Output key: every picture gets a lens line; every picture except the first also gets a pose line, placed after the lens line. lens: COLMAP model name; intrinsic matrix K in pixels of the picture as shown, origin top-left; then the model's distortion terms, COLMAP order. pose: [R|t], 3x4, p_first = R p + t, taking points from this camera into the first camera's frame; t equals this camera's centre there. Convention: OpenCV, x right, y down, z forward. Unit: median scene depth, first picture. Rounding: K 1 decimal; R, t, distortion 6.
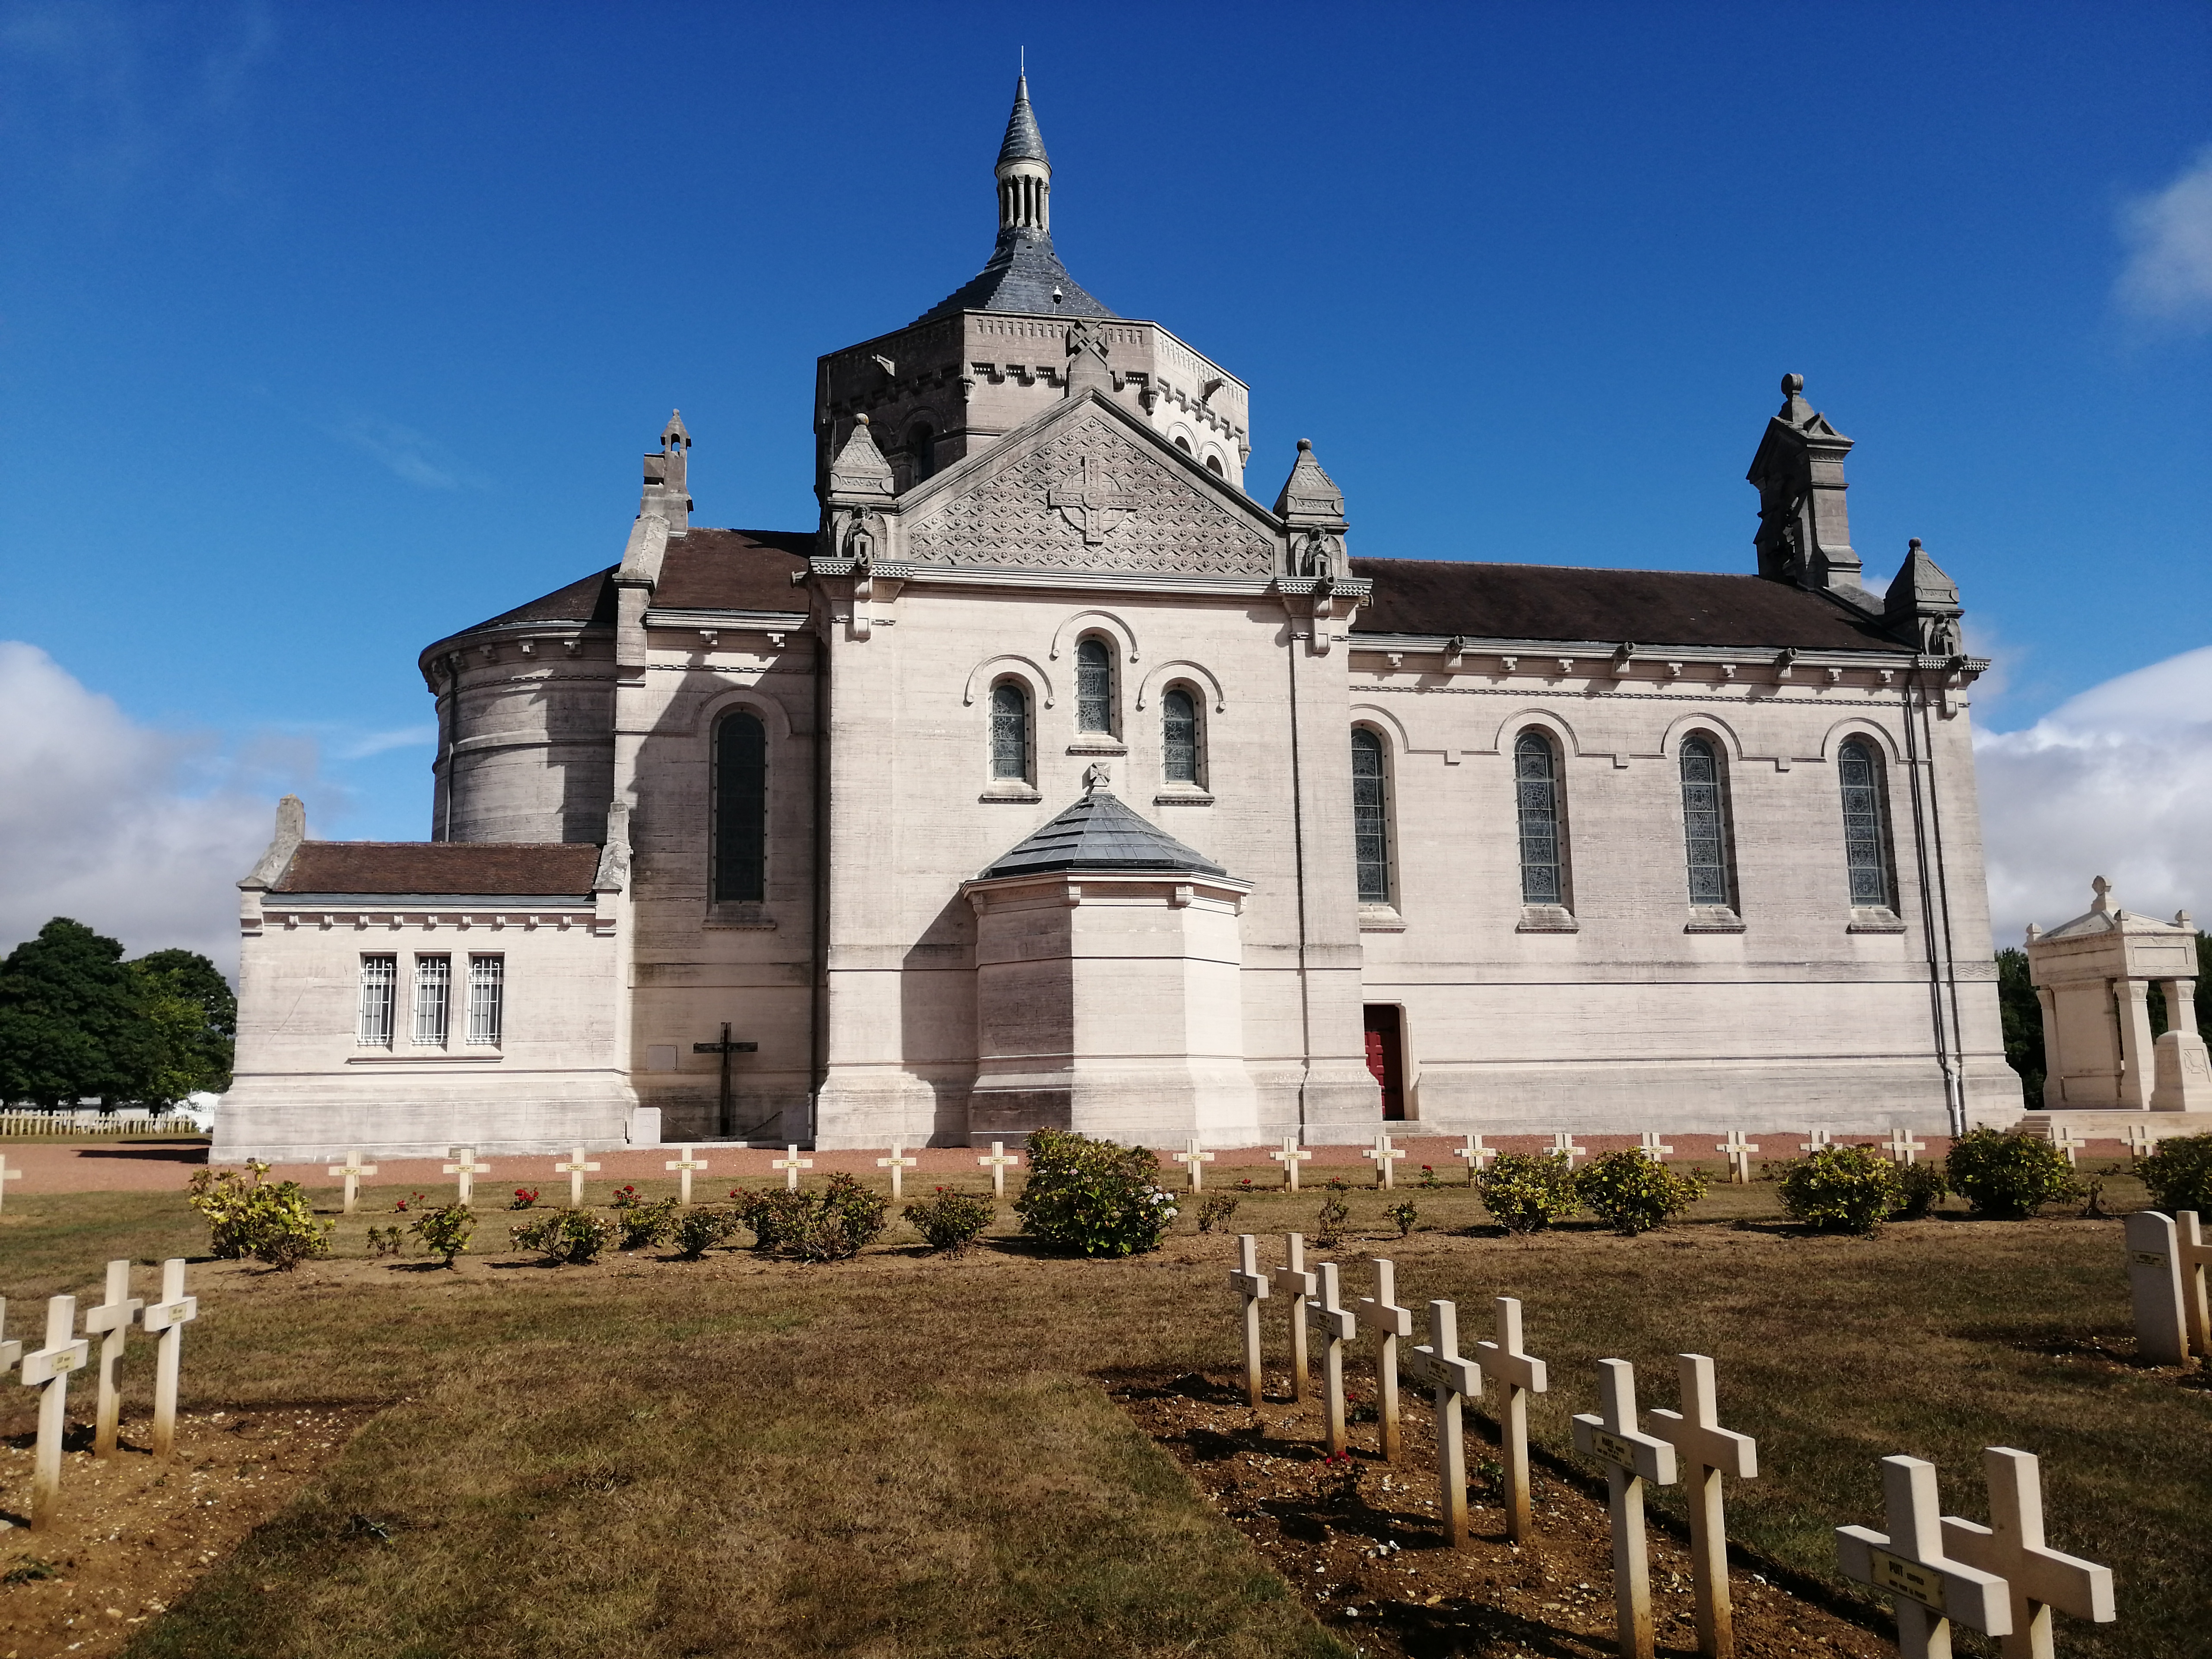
lens RADIAL K [[1638.1, 0, 1107.4], [0, 1638.1, 838.4], [0, 0, 1]] dist [-0.003004, -0.008321]
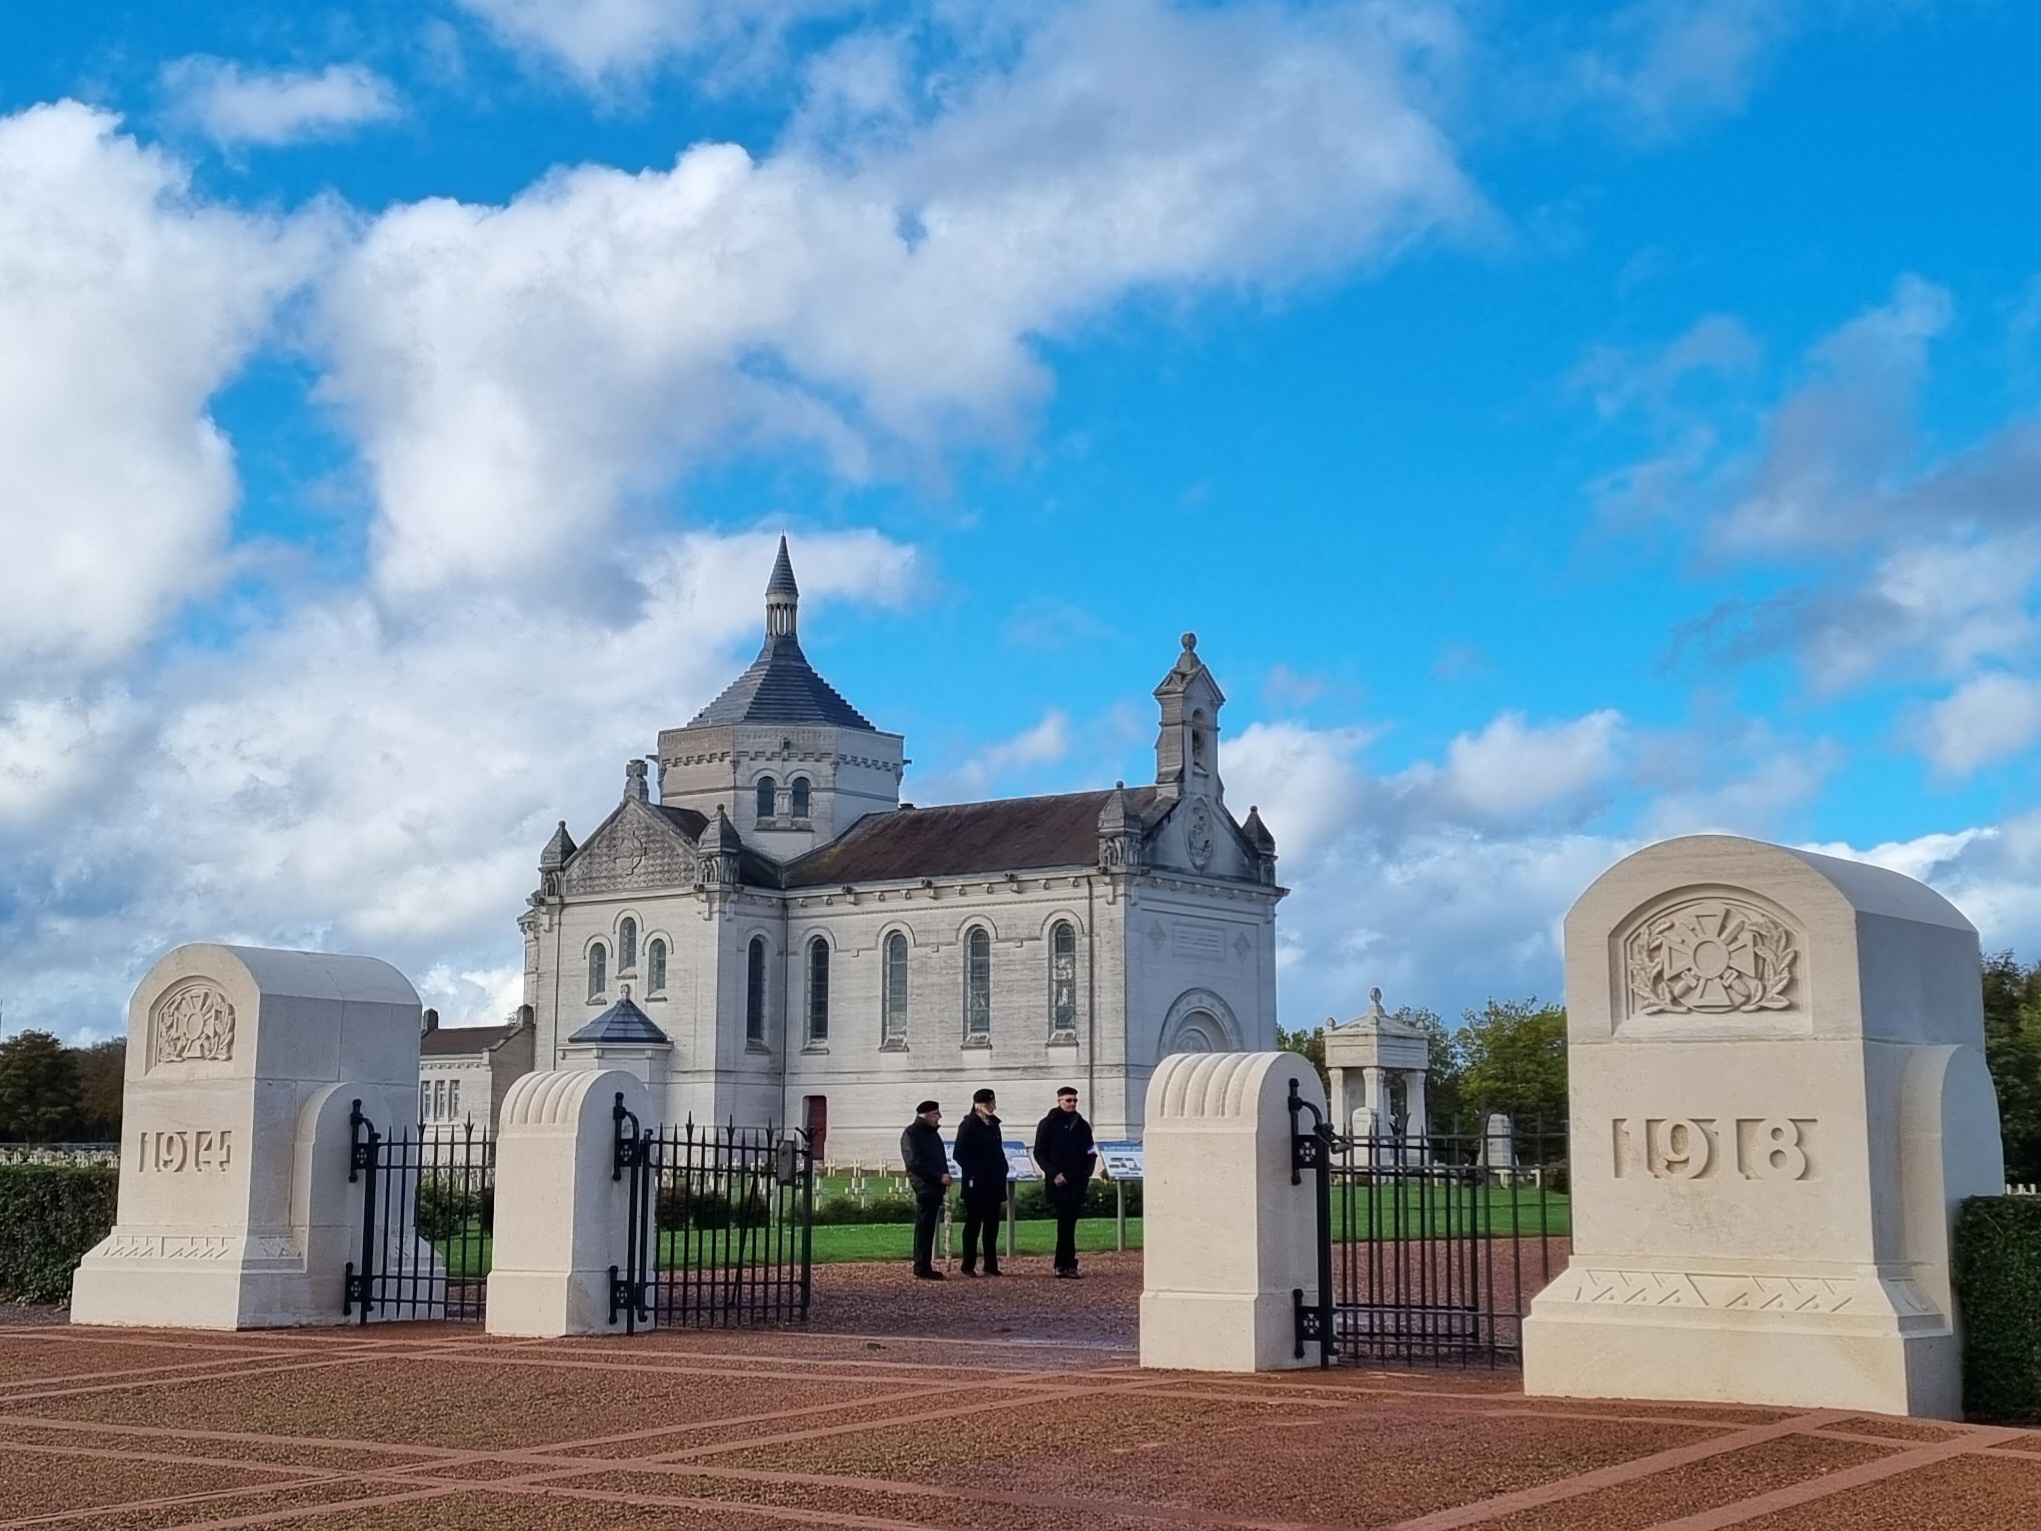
lens RADIAL K [[2629.0, 0, 1023.6], [0, 2629.0, 829.1], [0, 0, 1]] dist [0.085405, -0.019151]
pose [[0.680369, -0.076366, -0.728880, 3.846688], [0.094232, 0.995416, -0.016331, -0.190396], [0.726786, -0.057573, 0.684446, -1.258387]]
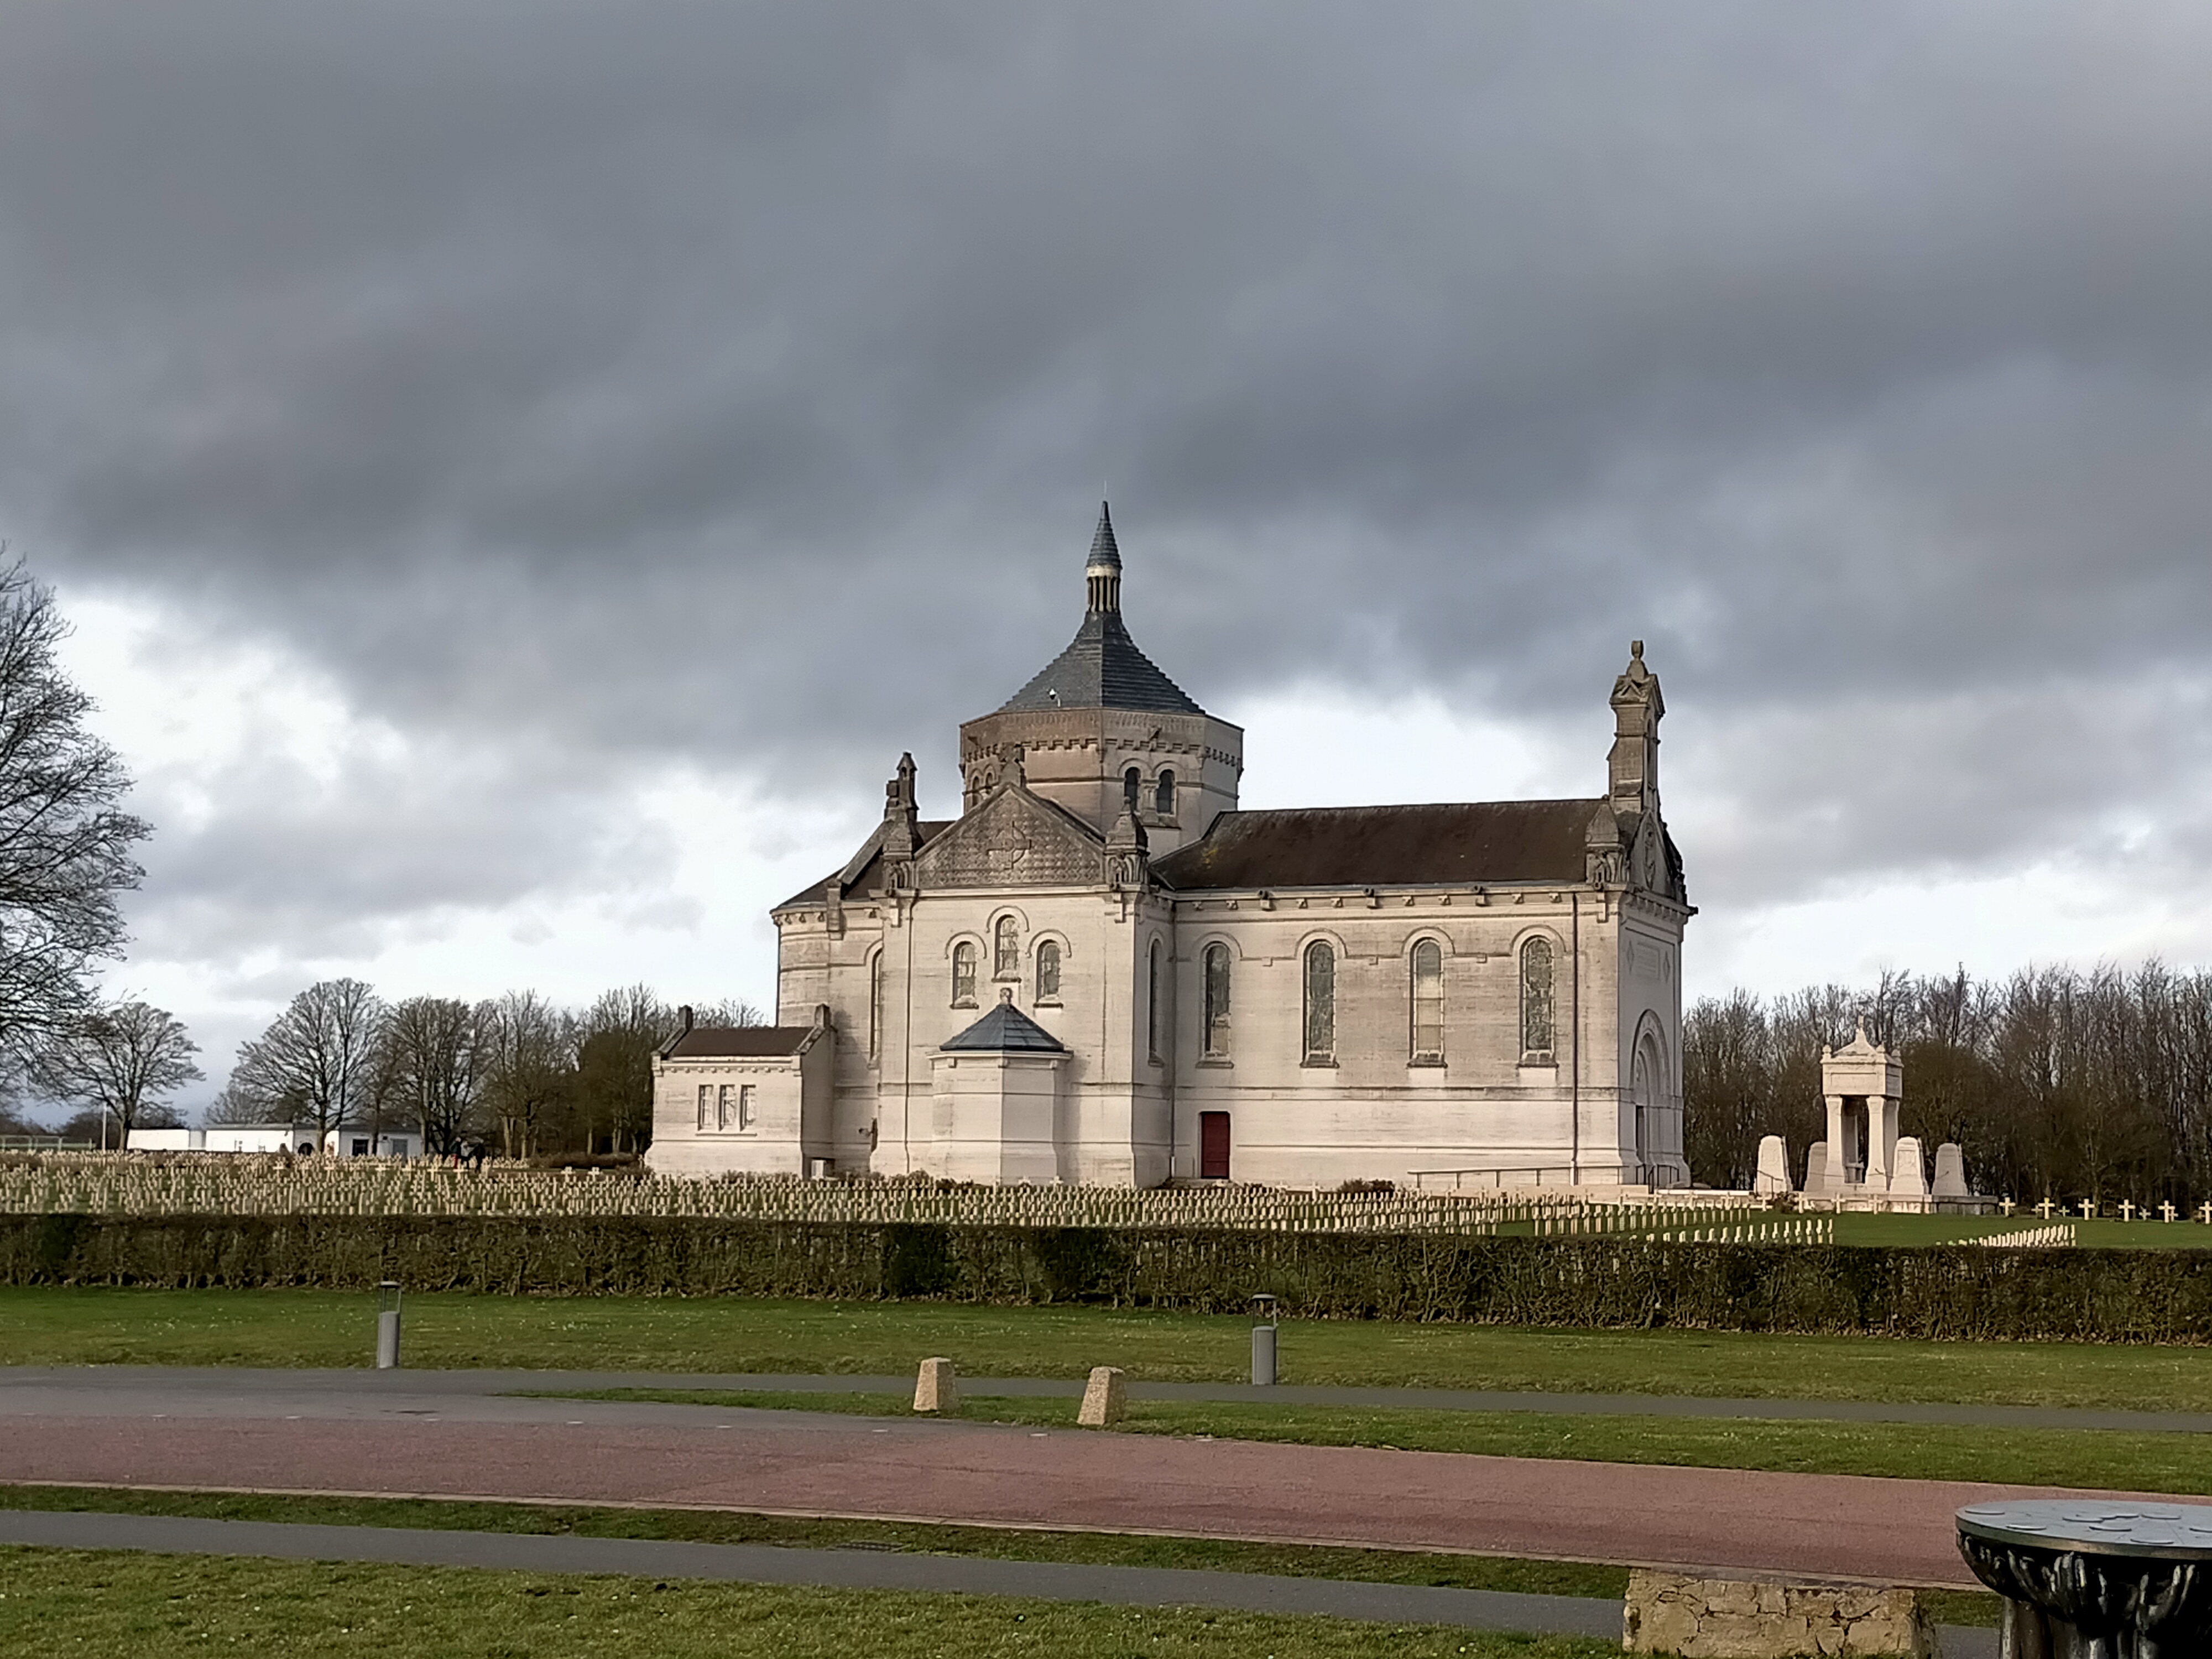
lens RADIAL K [[2849.3, 0, 1109.4], [0, 2849.3, 898.4], [0, 0, 1]] dist [0.085405, -0.019151]
pose [[0.850265, -0.025044, -0.525759, 2.547570], [0.053254, 0.997835, 0.038592, -0.373576], [0.523654, -0.060813, 0.849758, -2.431599]]
